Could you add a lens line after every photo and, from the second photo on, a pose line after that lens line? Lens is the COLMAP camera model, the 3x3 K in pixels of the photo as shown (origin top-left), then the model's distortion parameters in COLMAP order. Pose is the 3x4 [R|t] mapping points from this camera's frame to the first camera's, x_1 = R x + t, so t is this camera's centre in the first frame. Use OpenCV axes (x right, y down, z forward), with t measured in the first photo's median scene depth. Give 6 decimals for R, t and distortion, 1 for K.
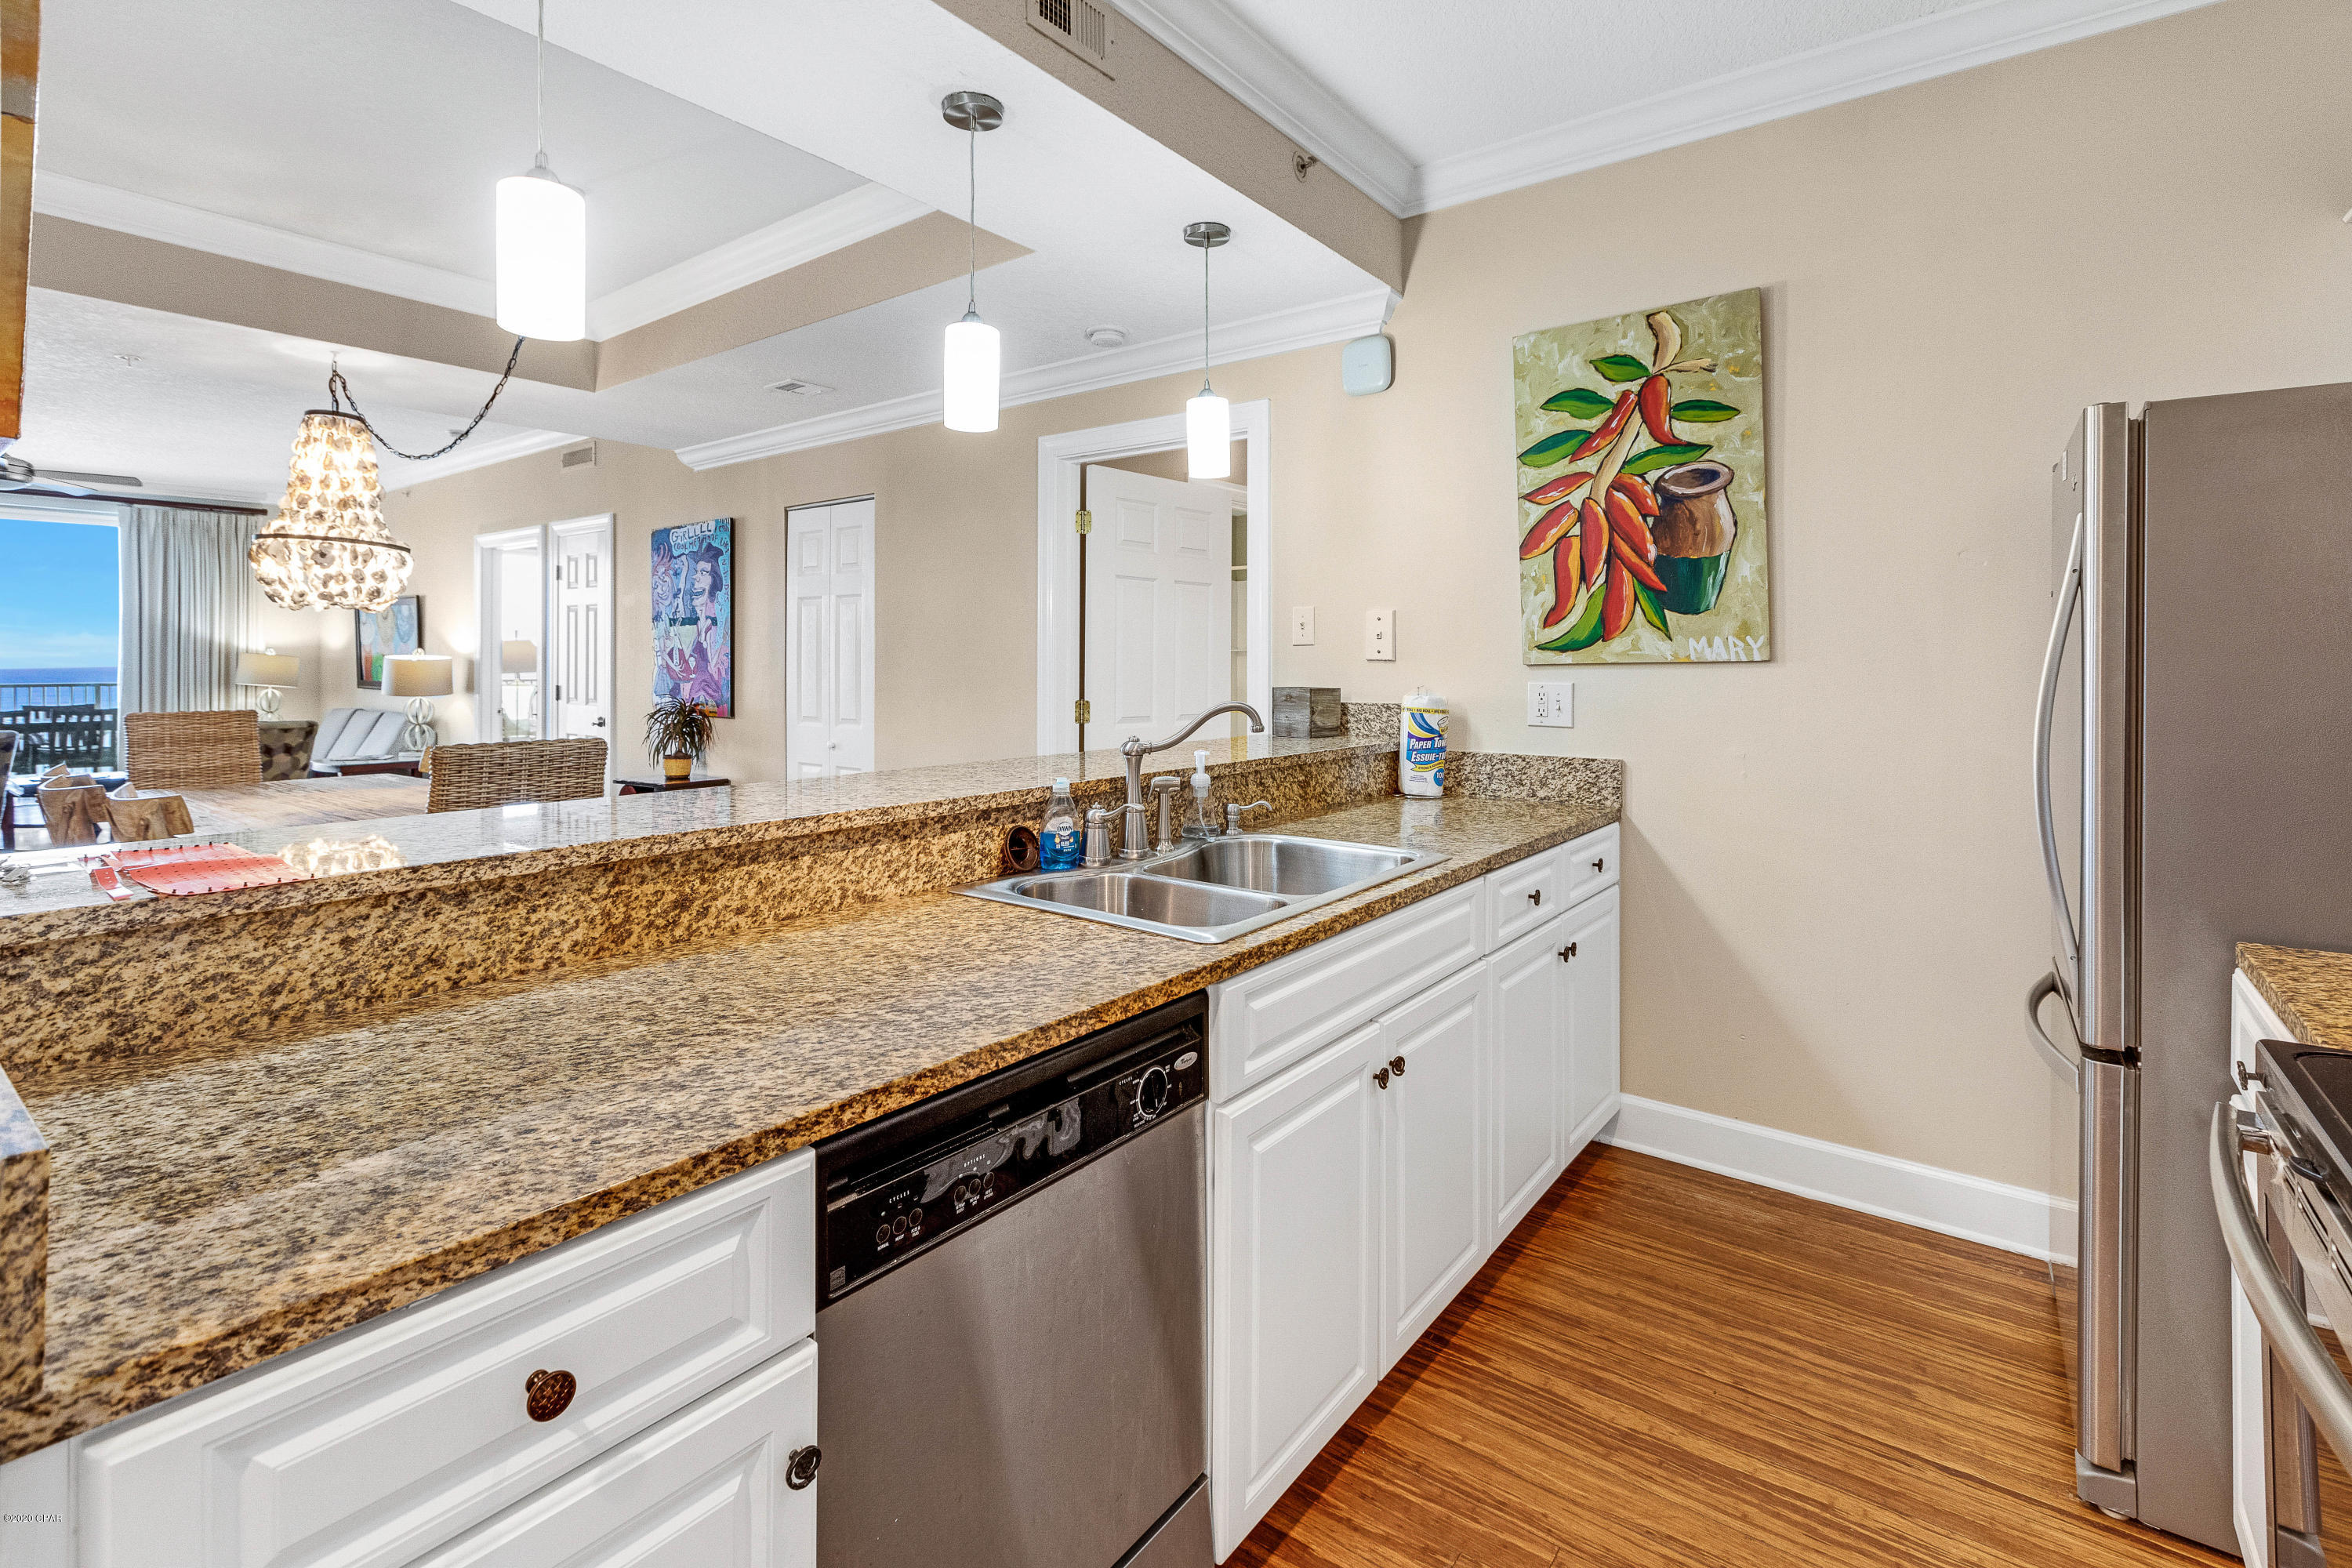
lens RADIAL K [[1085.7, 0, 1139.9], [0, 1085.7, 656.4], [0, 0, 1]] dist [0.000608, 0.000983]
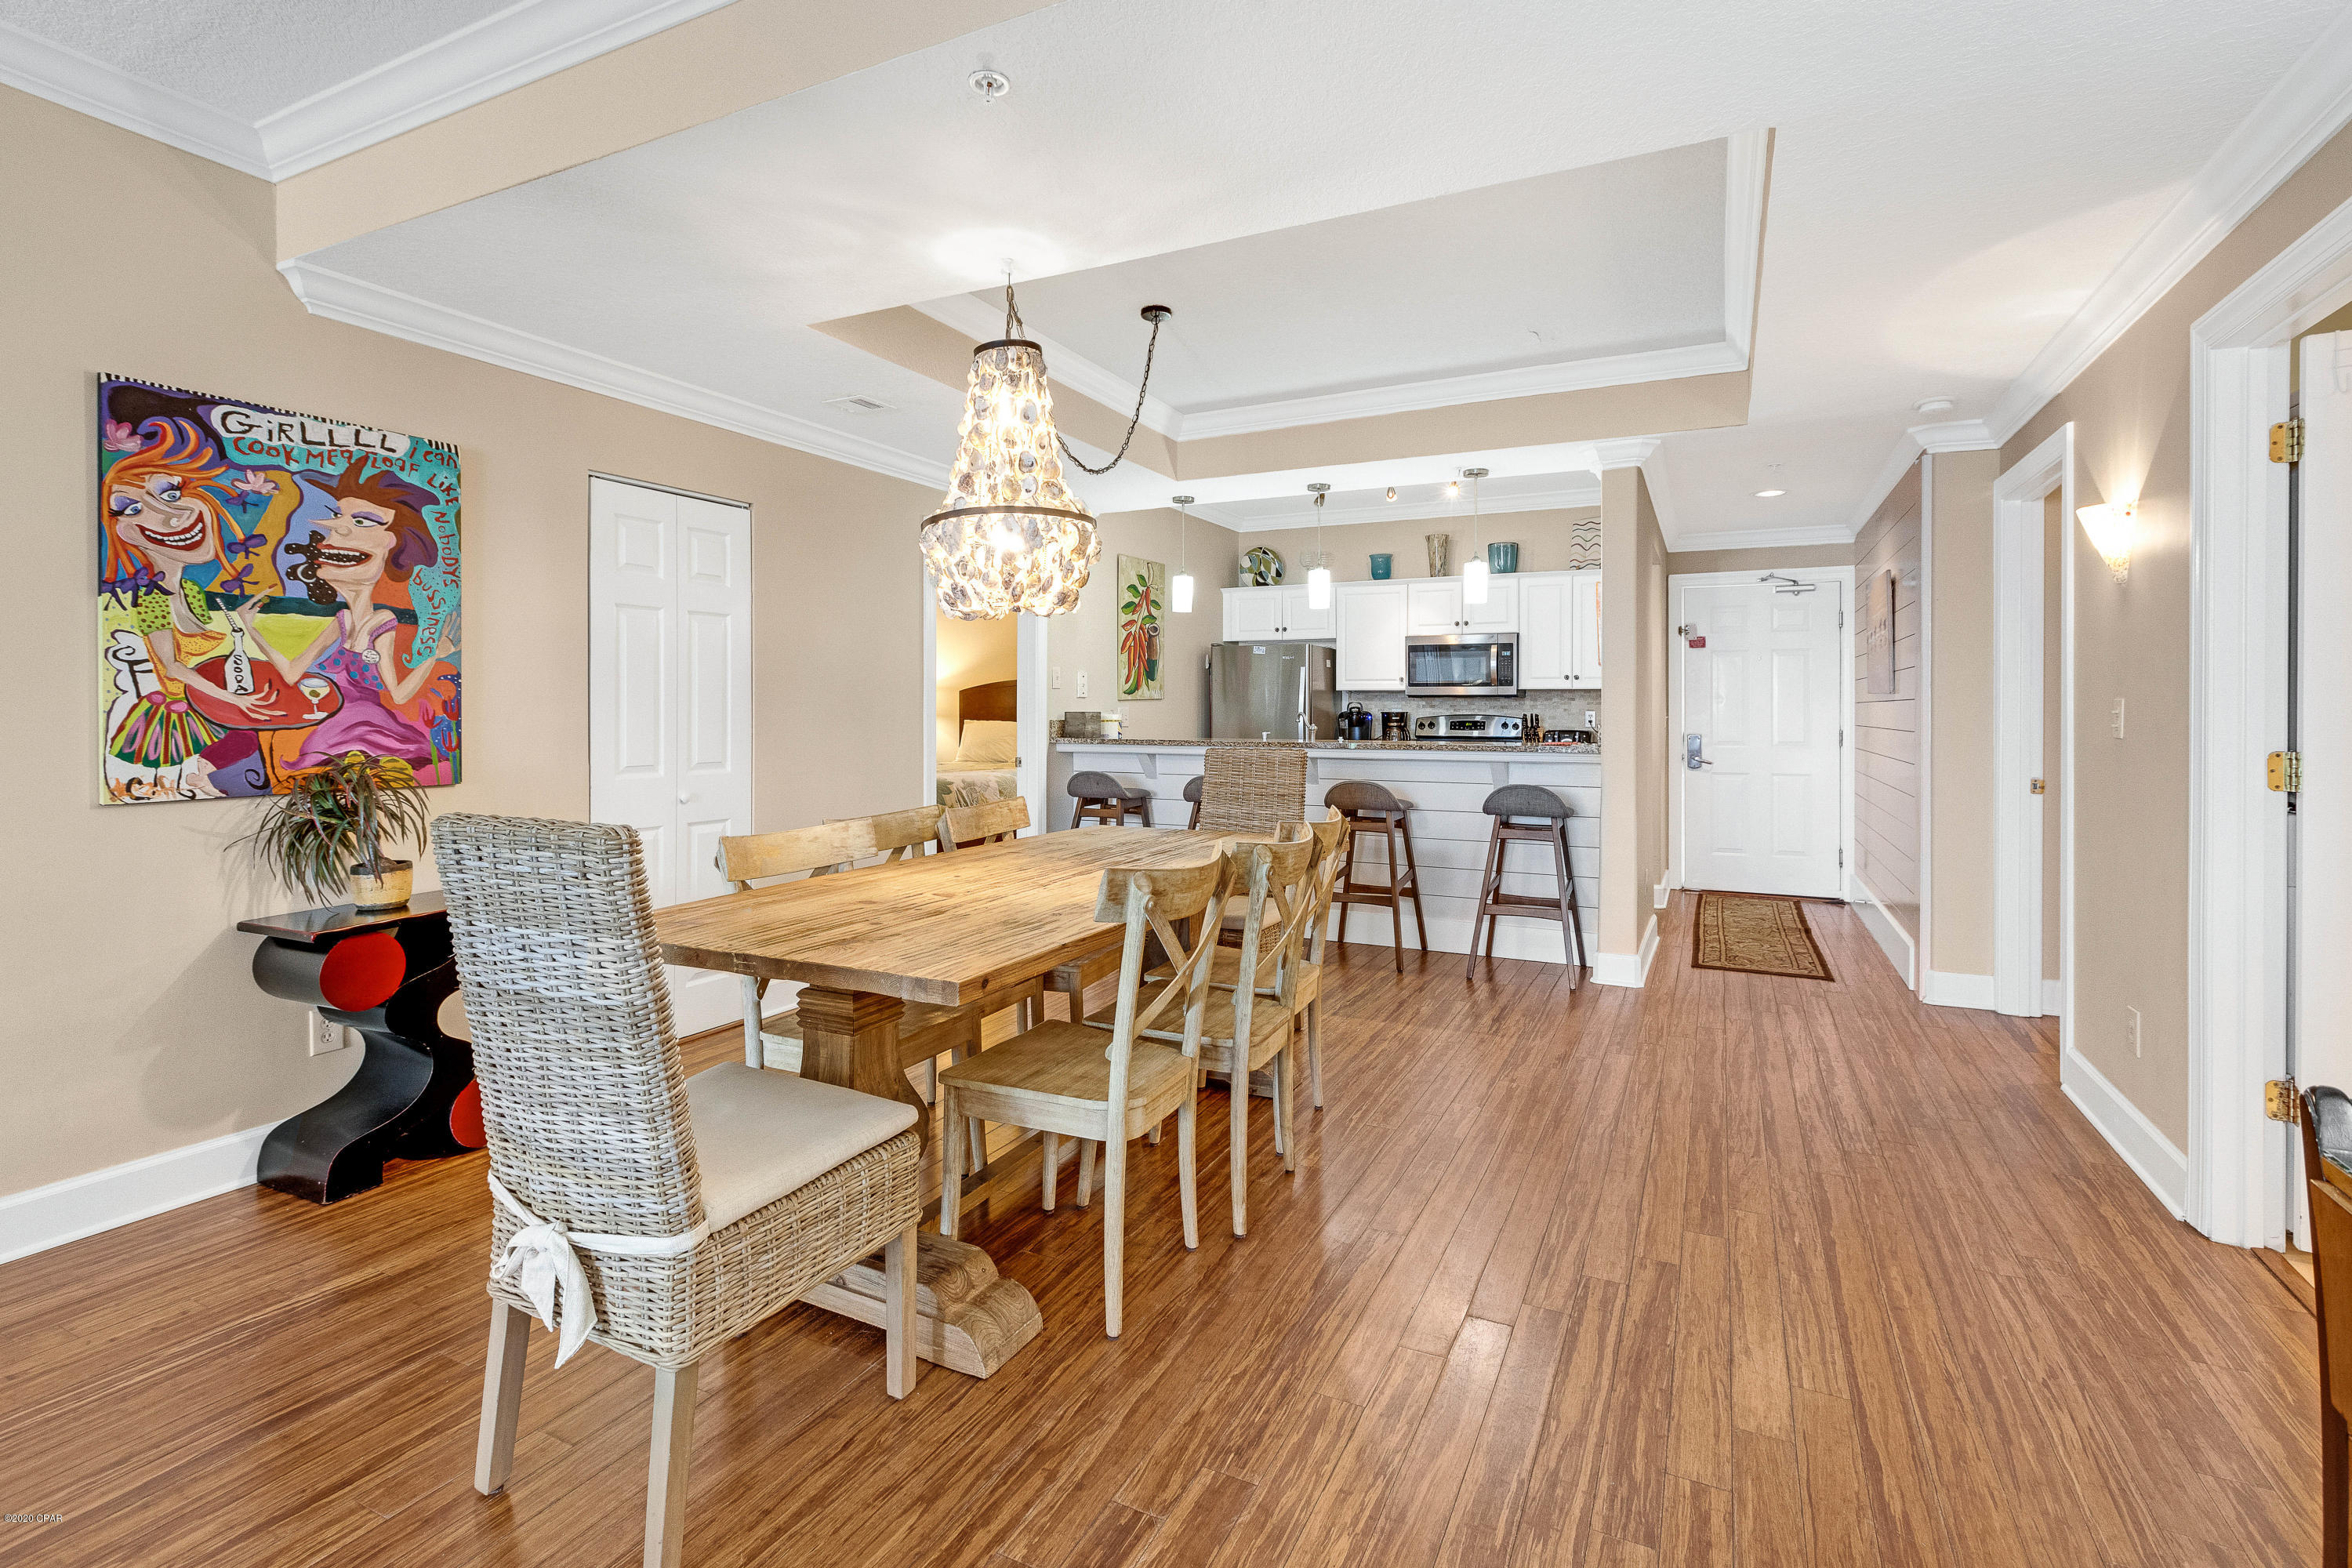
lens RADIAL K [[1081.5, 0, 1202.7], [0, 1081.5, 719.1], [0, 0, 1]] dist [0.000839, -0.000391]
pose [[-0.219627, -0.011835, 0.975512, -2.044966], [-0.006343, 0.999923, 0.010703, 0.023743], [-0.975563, -0.003837, -0.219685, 1.438530]]
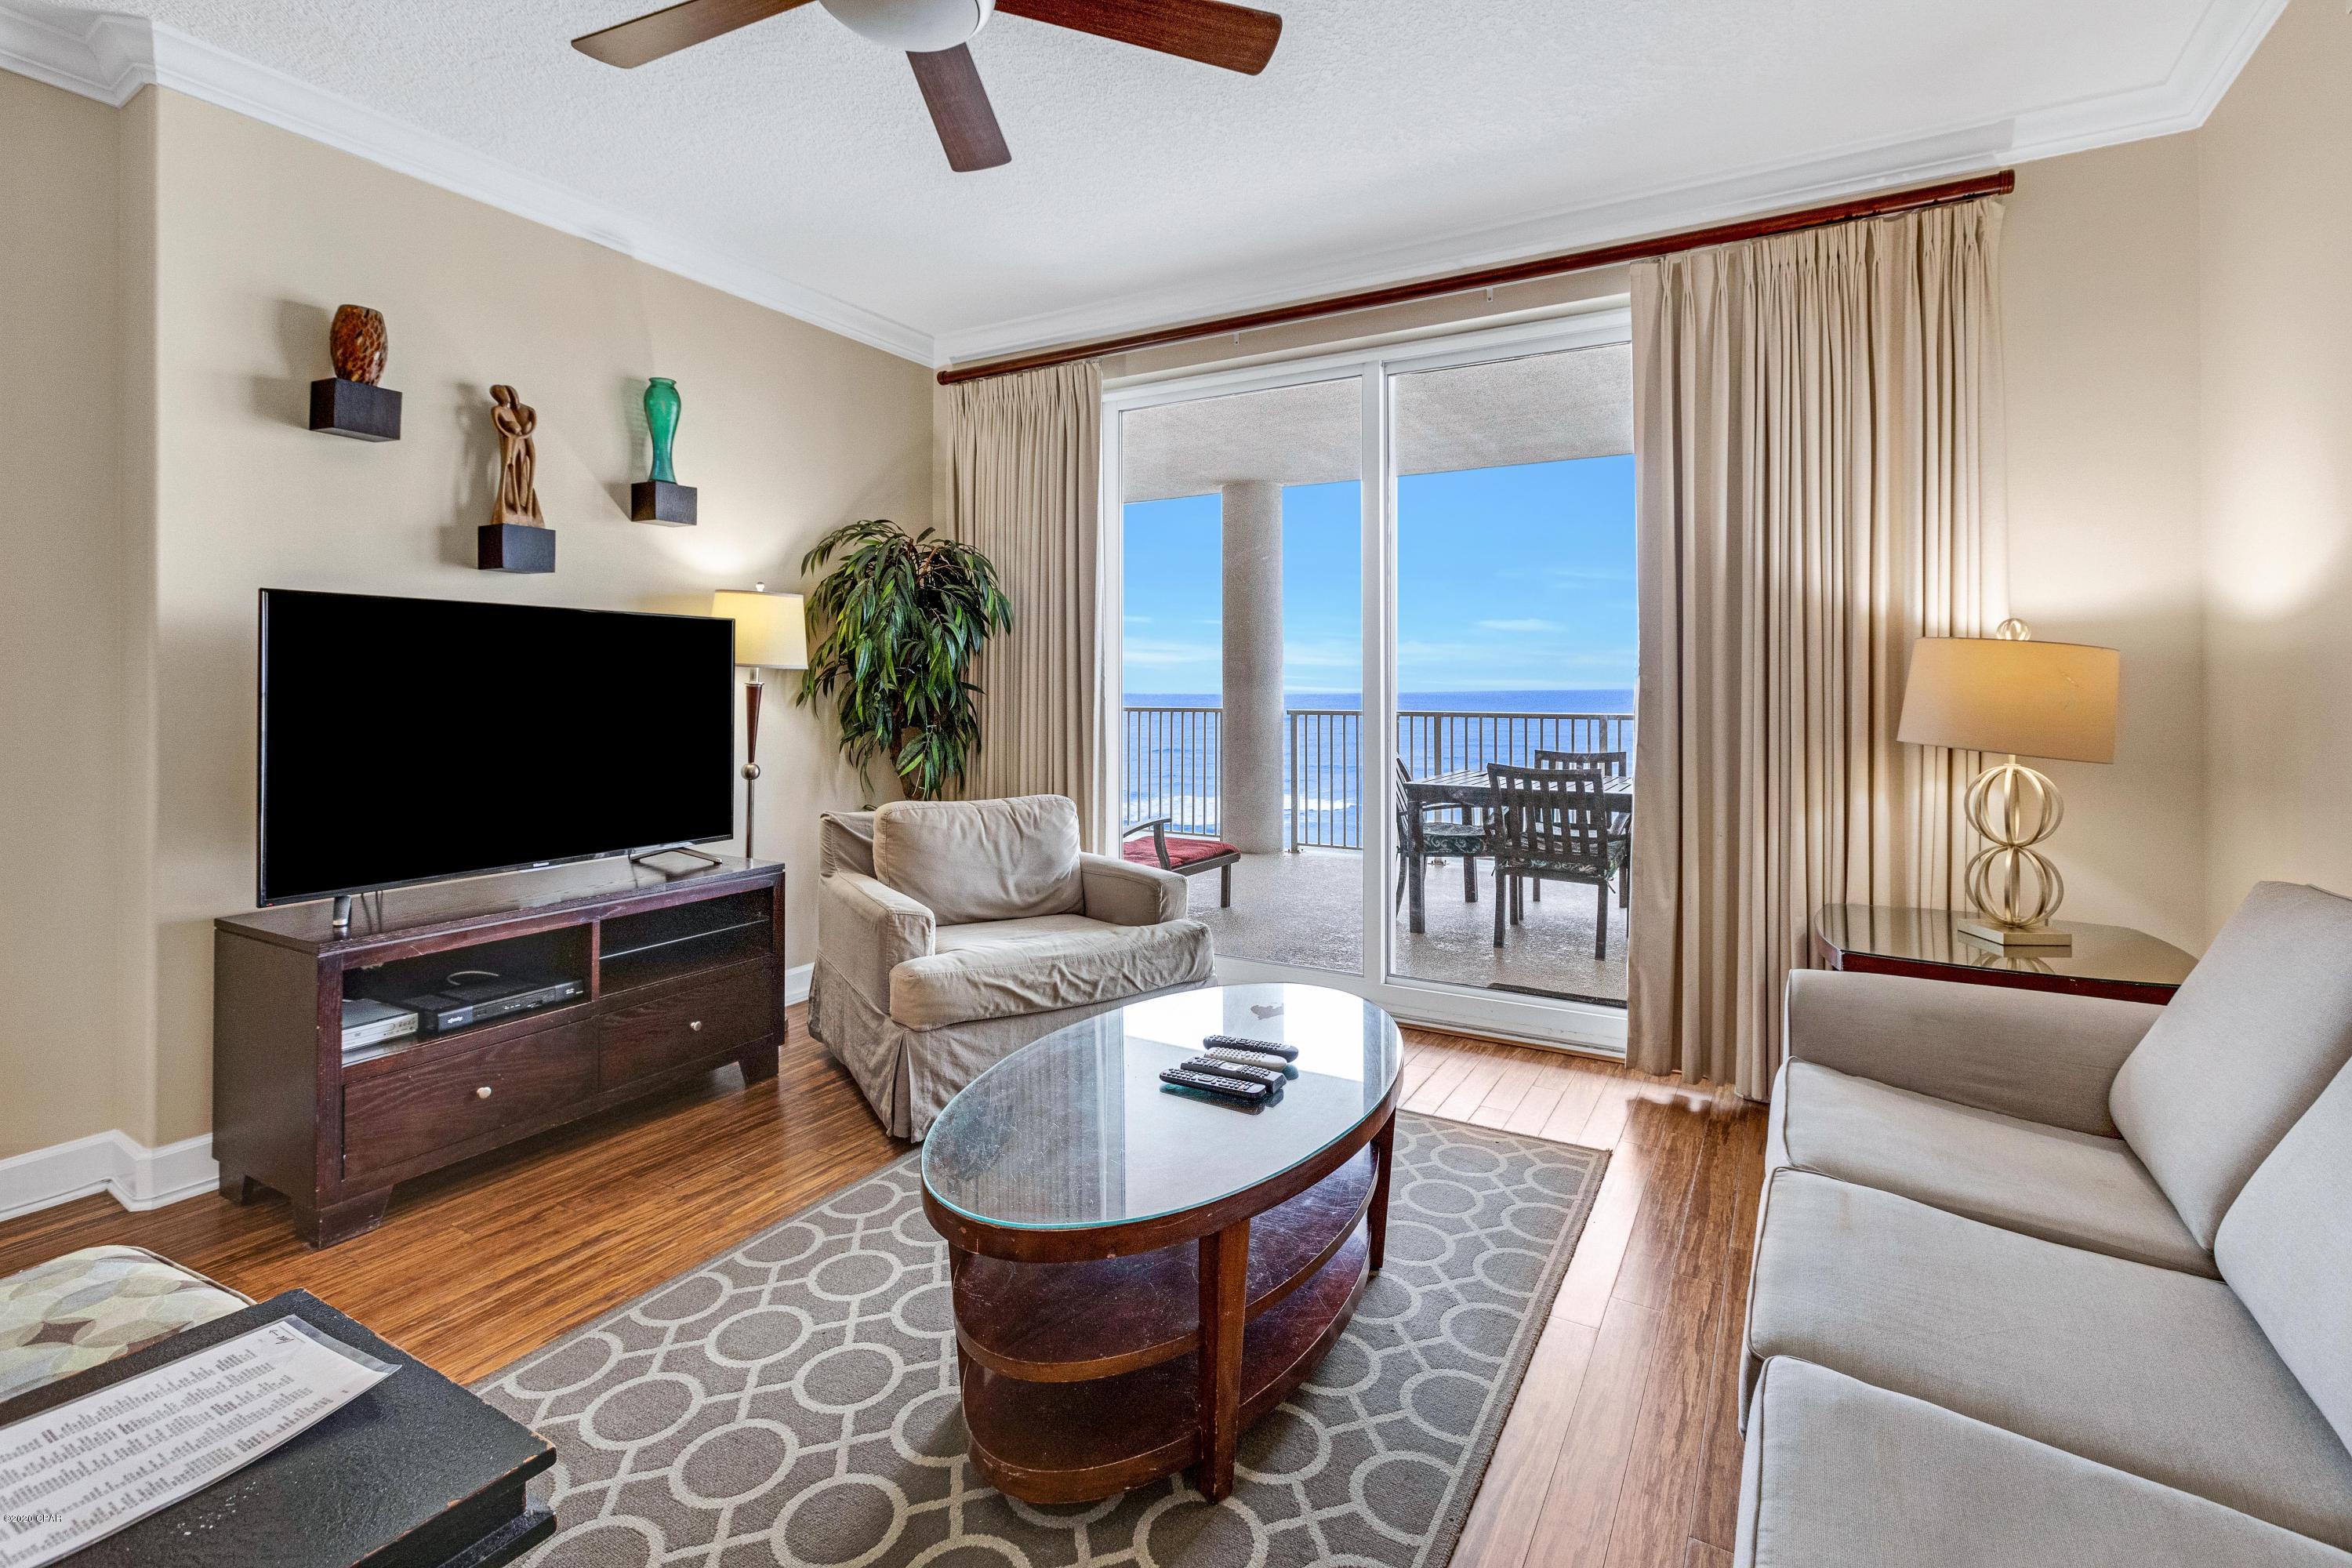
lens RADIAL K [[1083.9, 0, 1172.5], [0, 1083.9, 674.1], [0, 0, 1]] dist [0.001594, -0.000935]
pose [[0.140243, -0.008941, -0.990077, -1.789548], [0.002771, 0.999959, -0.008638, 0.026655], [0.990113, -0.001532, 0.140262, 2.410126]]
